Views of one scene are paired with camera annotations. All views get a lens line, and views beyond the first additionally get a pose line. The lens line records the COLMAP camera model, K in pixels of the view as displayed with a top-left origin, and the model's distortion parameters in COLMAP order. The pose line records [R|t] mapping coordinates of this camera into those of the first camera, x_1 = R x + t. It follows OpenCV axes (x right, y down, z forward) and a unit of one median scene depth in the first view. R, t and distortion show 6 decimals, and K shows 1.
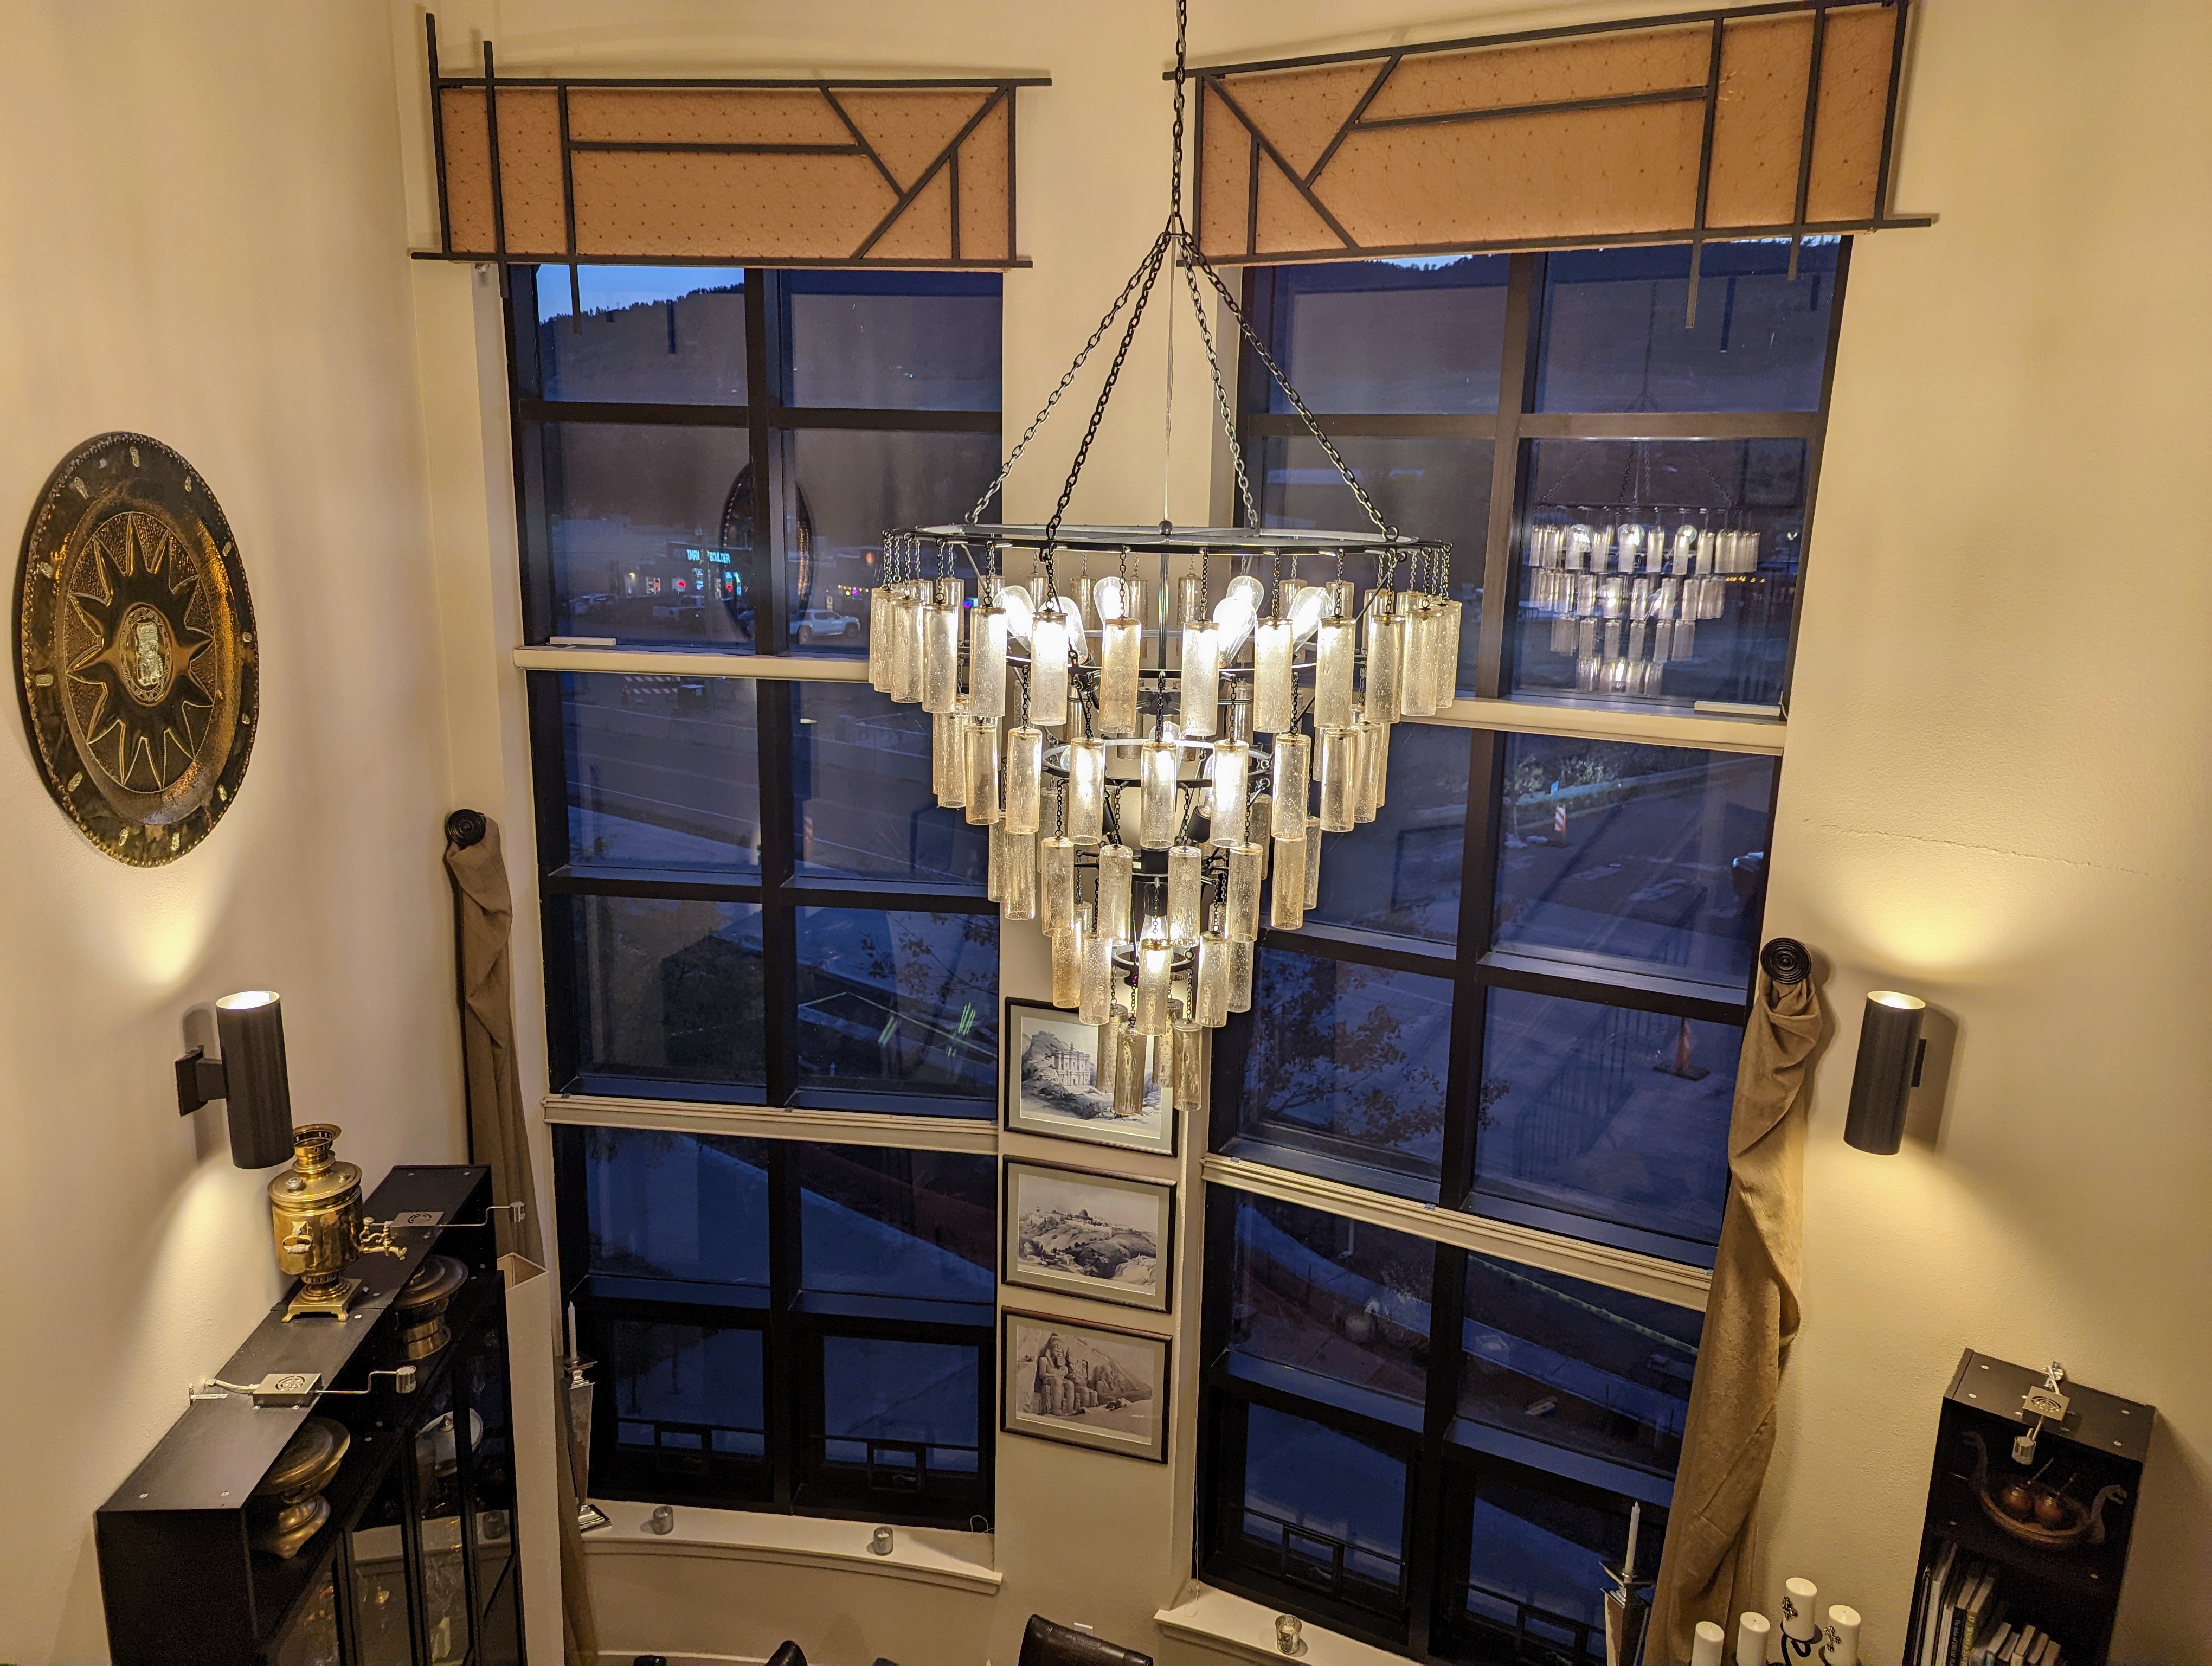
lens RADIAL K [[1602.6, 0, 1106.0], [0, 1602.6, 833.0], [0, 0, 1]] dist [0.054087, 0.000260]
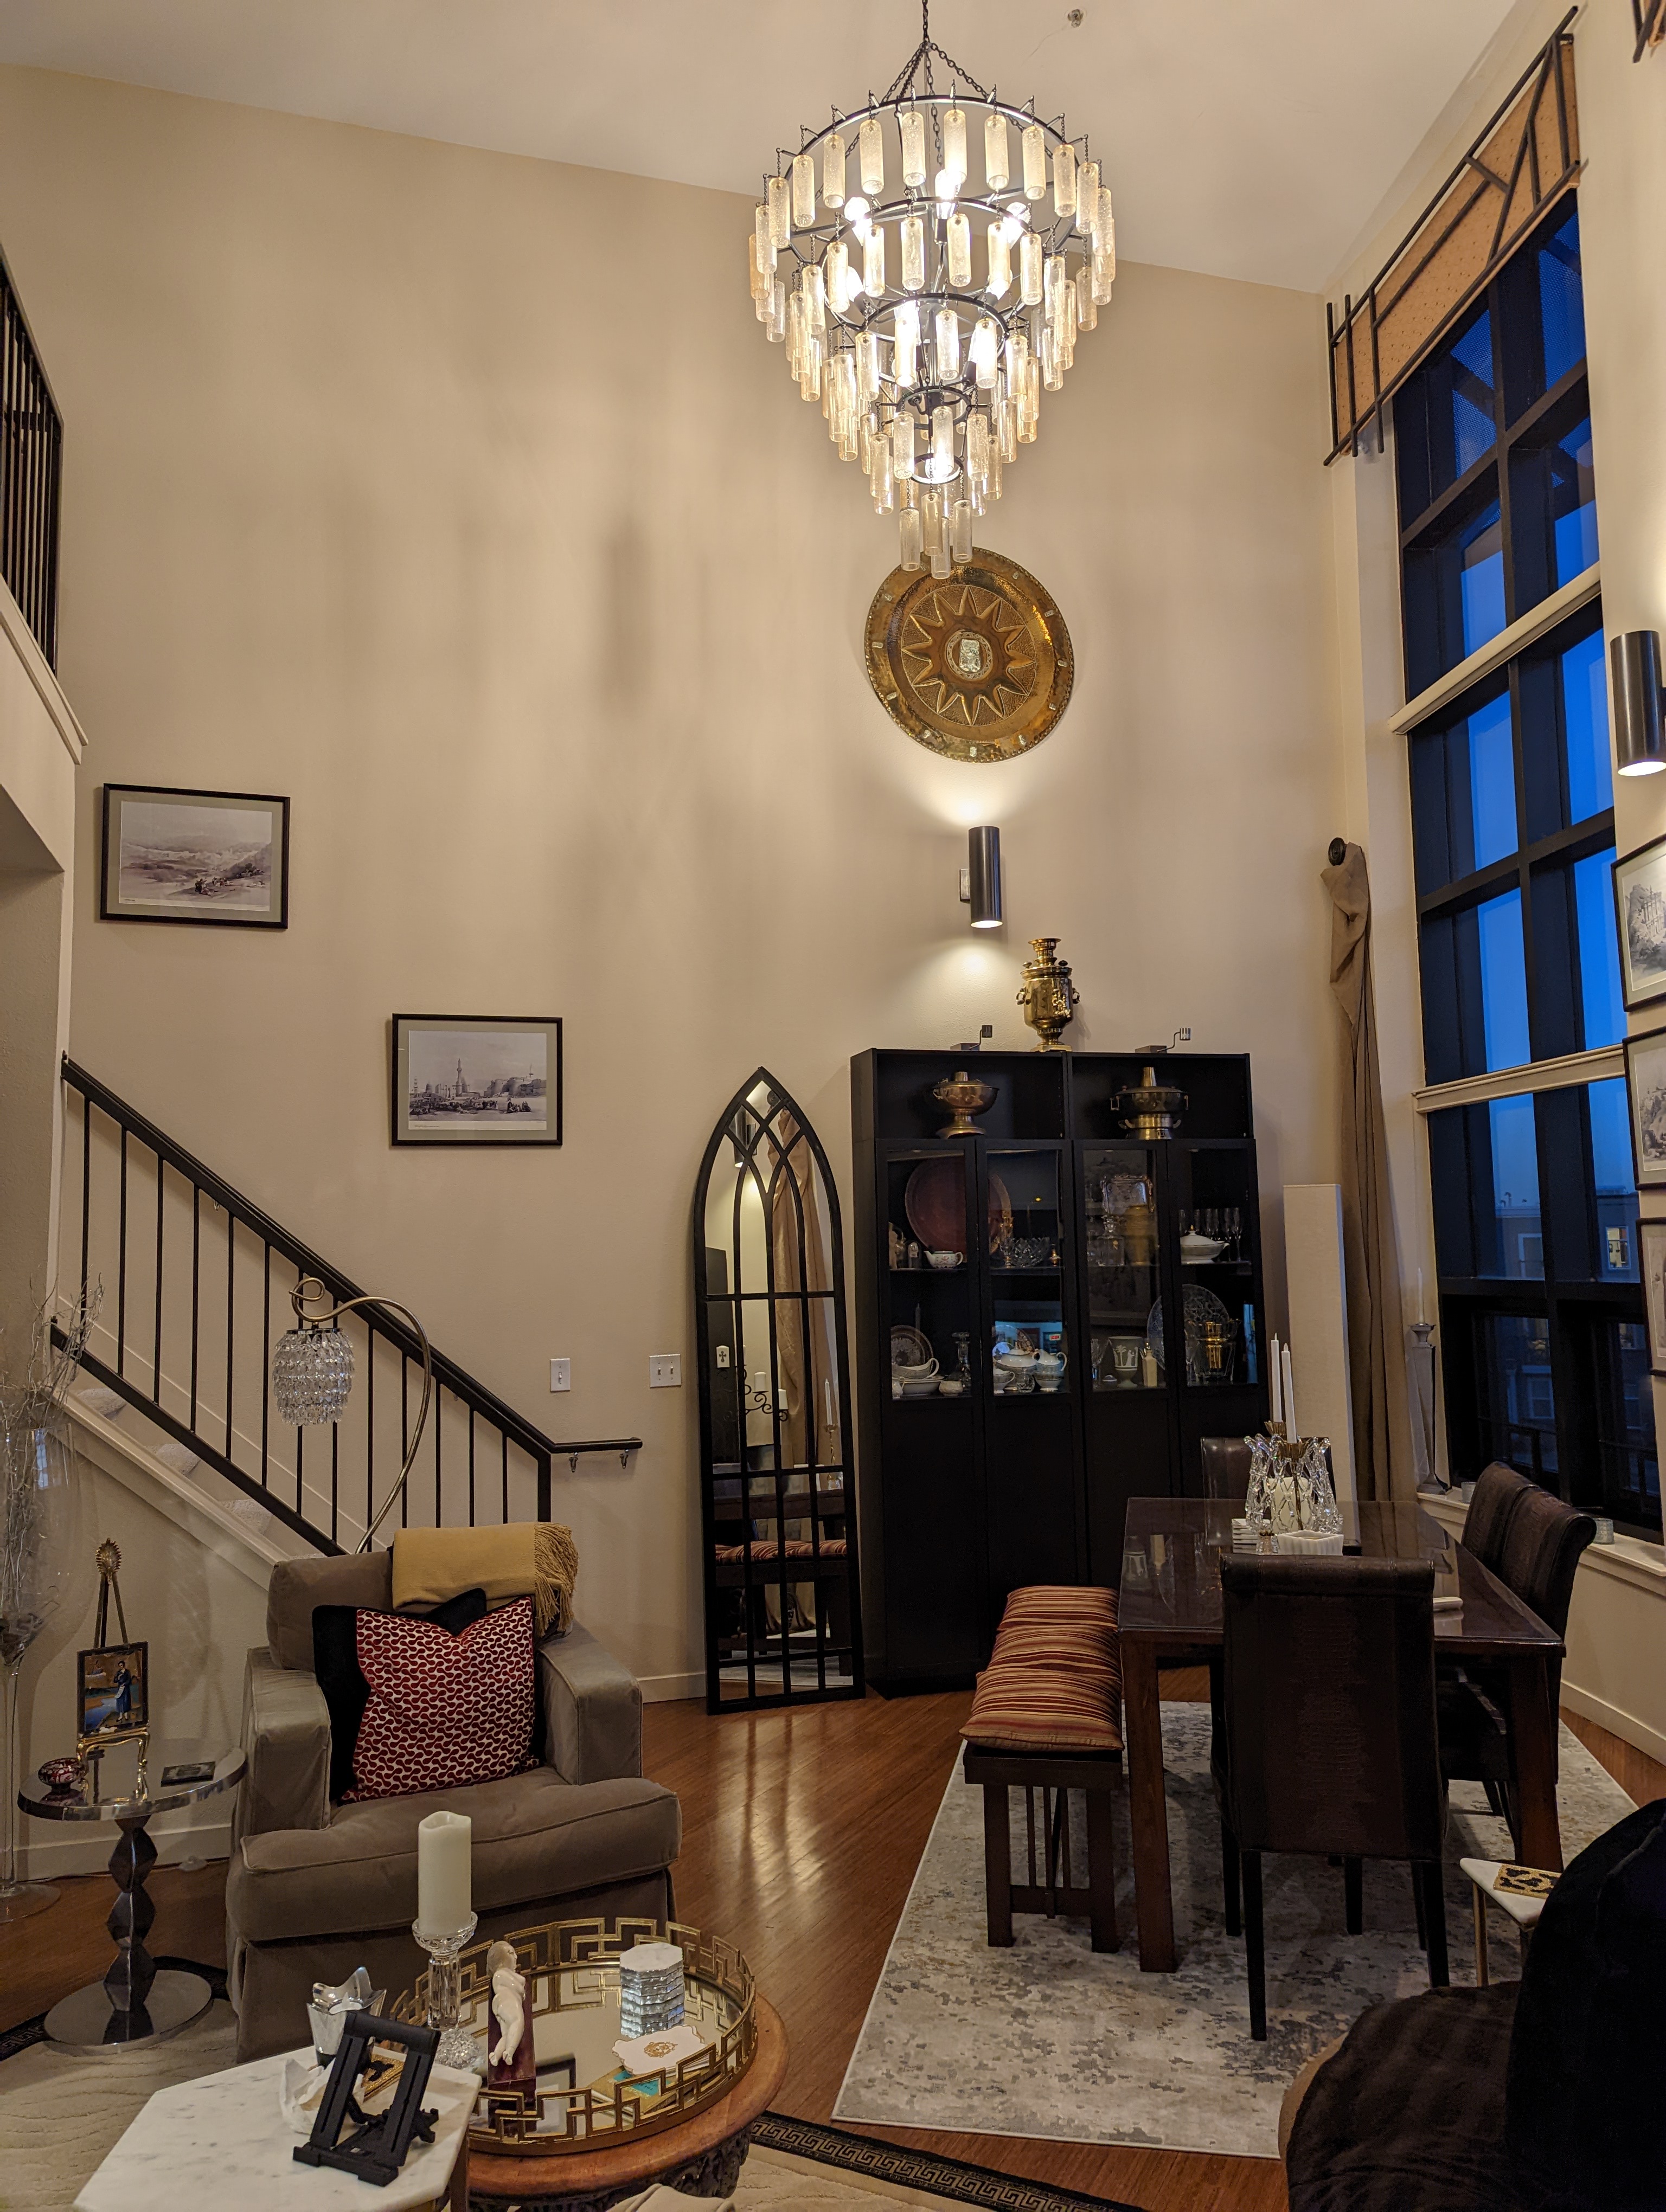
lens RADIAL K [[1542.3, 0, 833.0], [0, 1542.3, 1106.0], [0, 0, 1]] dist [0.055627, -0.060650]
pose [[0.222663, -0.113554, -0.968260, 0.989323], [-0.191333, 0.968787, -0.157615, 0.660387], [0.955935, 0.220355, 0.193987, 0.561143]]
